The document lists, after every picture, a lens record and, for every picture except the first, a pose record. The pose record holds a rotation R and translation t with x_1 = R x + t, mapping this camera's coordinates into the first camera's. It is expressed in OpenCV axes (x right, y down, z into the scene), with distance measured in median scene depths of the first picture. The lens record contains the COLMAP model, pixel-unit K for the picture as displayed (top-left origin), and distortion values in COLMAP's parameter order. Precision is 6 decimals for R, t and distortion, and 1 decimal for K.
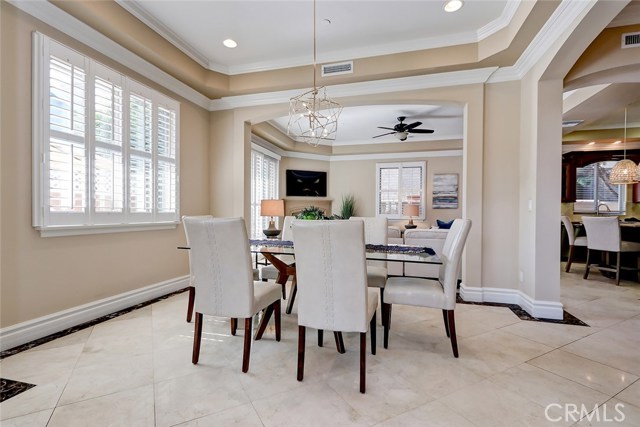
lens RADIAL K [[302.4, 0, 315.2], [0, 302.4, 214.6], [0, 0, 1]] dist [0.001184, 0.000034]
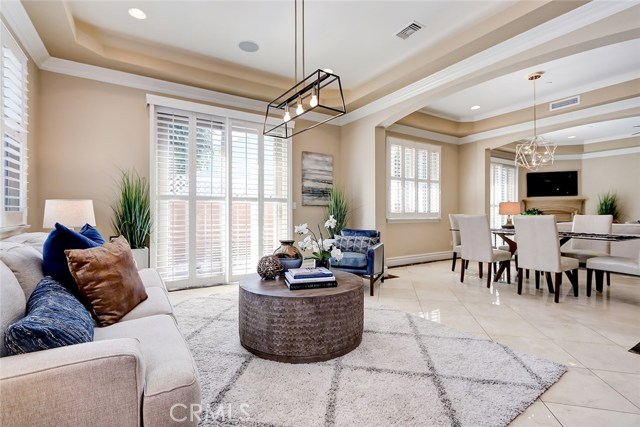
lens RADIAL K [[293.1, 0, 317.1], [0, 293.1, 212.5], [0, 0, 1]] dist [0.013138, -0.000194]
pose [[0.737974, -0.008560, -0.674775, 0.090535], [0.003131, 0.999952, -0.009261, 0.004223], [0.674822, 0.004721, 0.737965, -0.433549]]
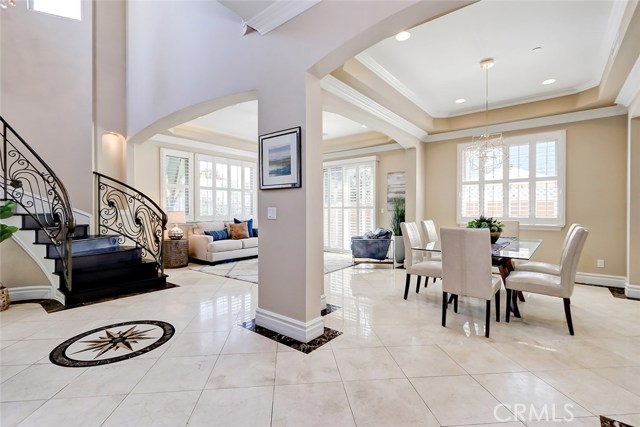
lens RADIAL K [[293.1, 0, 317.1], [0, 293.1, 212.5], [0, 0, 1]] dist [0.013138, -0.000194]
pose [[-0.394287, 0.000171, -0.918988, 0.715780], [-0.005965, 0.999978, 0.002746, -0.018197], [0.918968, 0.006564, -0.394277, 0.368656]]
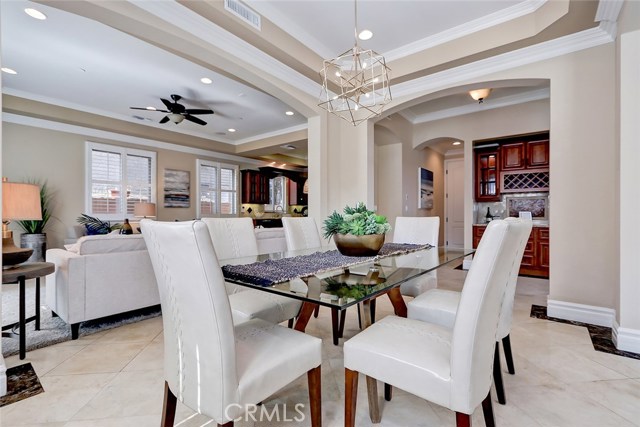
lens RADIAL K [[293.1, 0, 317.1], [0, 293.1, 212.5], [0, 0, 1]] dist [0.013138, -0.000194]
pose [[0.384092, -0.000930, 0.923294, -0.320022], [0.007034, 0.999973, -0.001918, 0.000102], [-0.923268, 0.007231, 0.384088, 0.356935]]
